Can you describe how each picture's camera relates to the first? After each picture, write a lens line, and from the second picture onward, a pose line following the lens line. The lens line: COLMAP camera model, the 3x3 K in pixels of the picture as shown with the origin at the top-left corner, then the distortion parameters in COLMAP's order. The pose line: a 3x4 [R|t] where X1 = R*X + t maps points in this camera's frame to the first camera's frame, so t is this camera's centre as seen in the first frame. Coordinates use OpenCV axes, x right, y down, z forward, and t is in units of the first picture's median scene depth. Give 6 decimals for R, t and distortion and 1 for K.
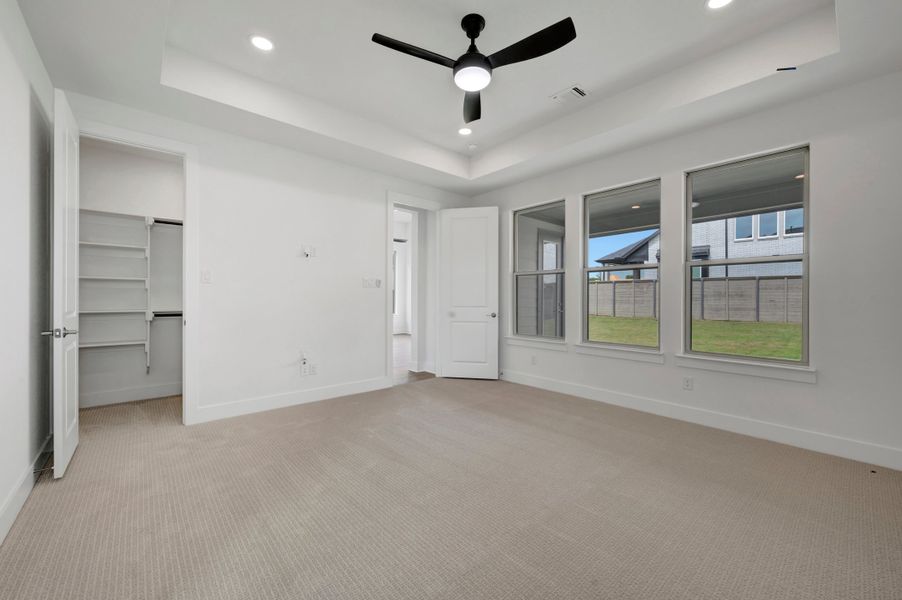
lens RADIAL K [[354.2, 0, 455.9], [0, 354.2, 301.6], [0, 0, 1]] dist [0.001584, -0.001227]
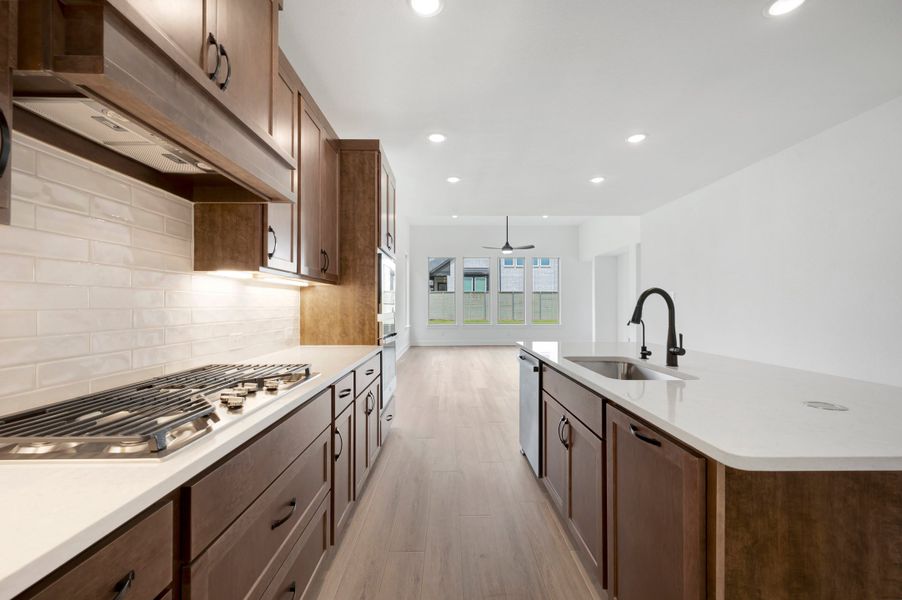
lens RADIAL K [[354.2, 0, 452.5], [0, 354.2, 302.4], [0, 0, 1]] dist [0.001584, -0.001227]
pose [[0.667911, 0.002687, 0.744237, -0.487176], [0.007987, 0.999910, -0.010777, -0.007708], [-0.744199, 0.013142, 0.667829, 0.185747]]
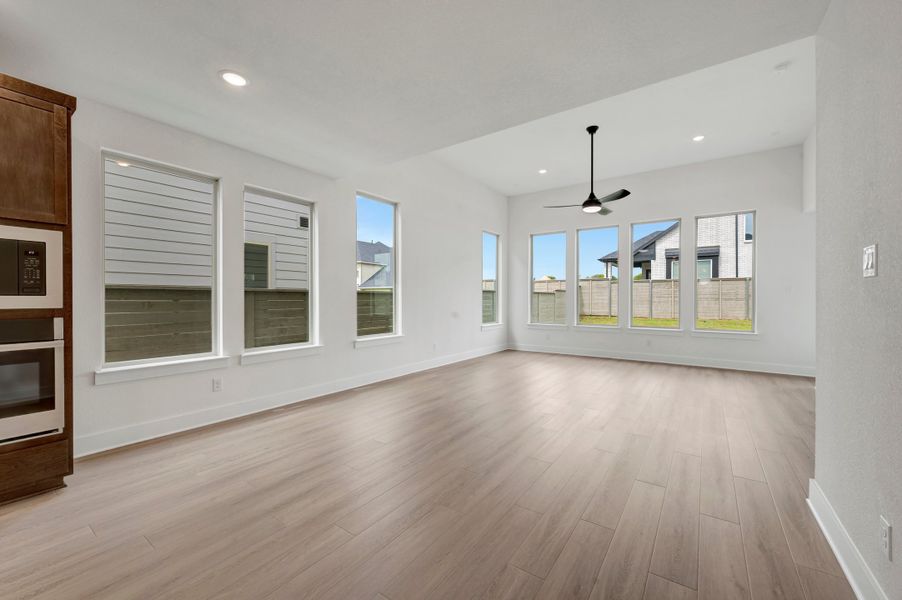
lens RADIAL K [[354.2, 0, 458.5], [0, 354.2, 303.5], [0, 0, 1]] dist [0.001584, -0.001227]
pose [[0.975964, -0.009275, 0.217735, -0.260320], [0.008076, 0.999947, 0.006396, -0.007006], [-0.217783, -0.004484, 0.975987, 0.192380]]
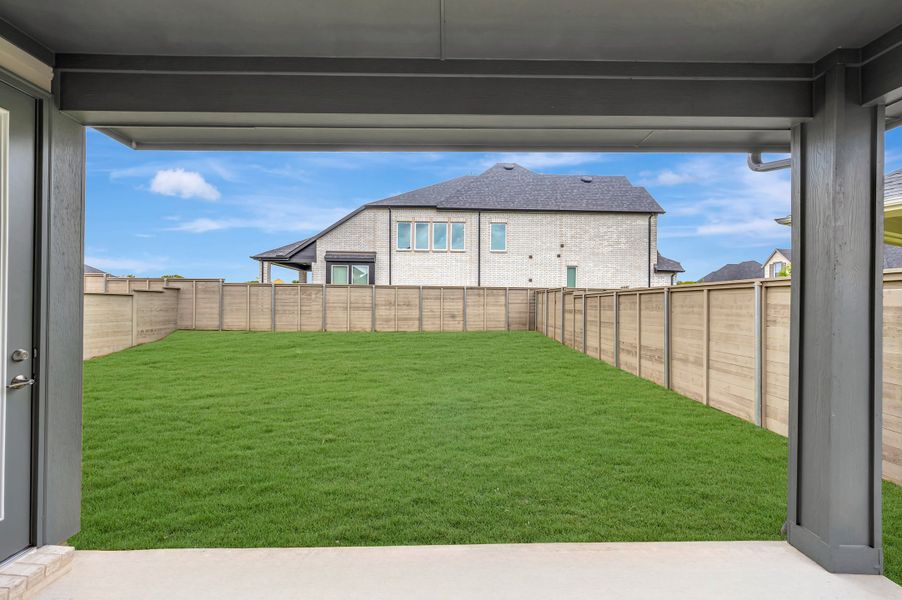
lens RADIAL K [[354.2, 0, 449.7], [0, 354.2, 307.4], [0, 0, 1]] dist [0.001584, -0.001227]
pose [[0.649843, -0.003023, 0.760063, 0.123995], [0.000646, 0.999994, 0.003425, -0.011480], [-0.760069, -0.001735, 0.649841, 0.242652]]
